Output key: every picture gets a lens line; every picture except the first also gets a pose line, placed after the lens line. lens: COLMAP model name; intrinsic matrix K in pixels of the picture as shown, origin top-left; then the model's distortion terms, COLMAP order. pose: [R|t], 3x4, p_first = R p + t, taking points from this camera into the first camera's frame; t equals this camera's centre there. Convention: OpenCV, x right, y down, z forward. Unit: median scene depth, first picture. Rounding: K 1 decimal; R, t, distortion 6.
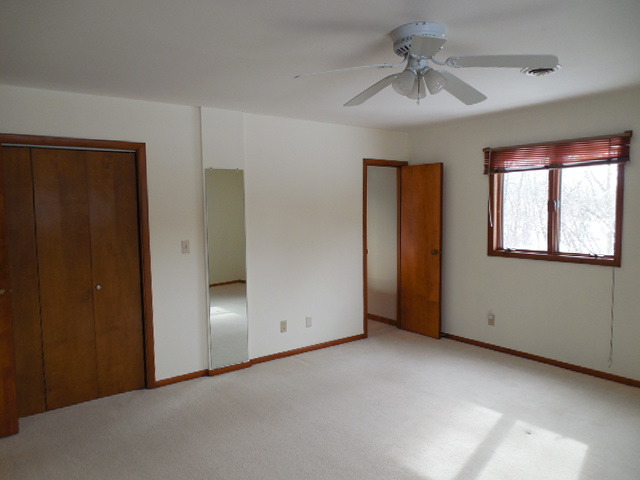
lens RADIAL K [[482.3, 0, 320.8], [0, 482.3, 238.7], [0, 0, 1]] dist [0.003370, -0.005480]
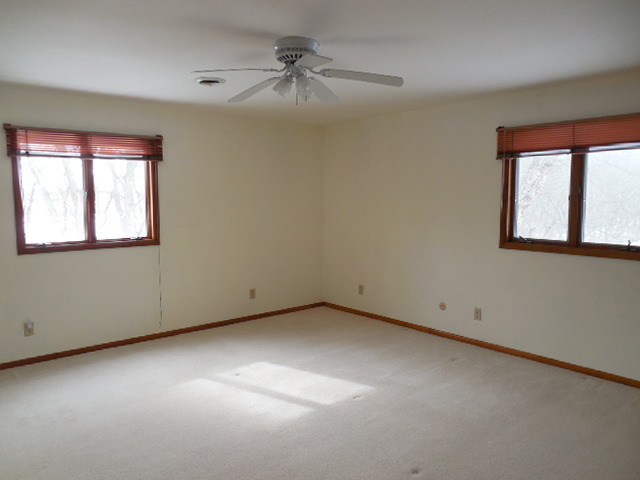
lens RADIAL K [[482.3, 0, 320.8], [0, 482.3, 238.7], [0, 0, 1]] dist [0.003370, -0.005480]
pose [[-0.065775, -0.089559, 0.993807, -0.586868], [0.064130, 0.993526, 0.093778, -0.042870], [-0.995772, 0.069901, -0.059606, 0.607672]]
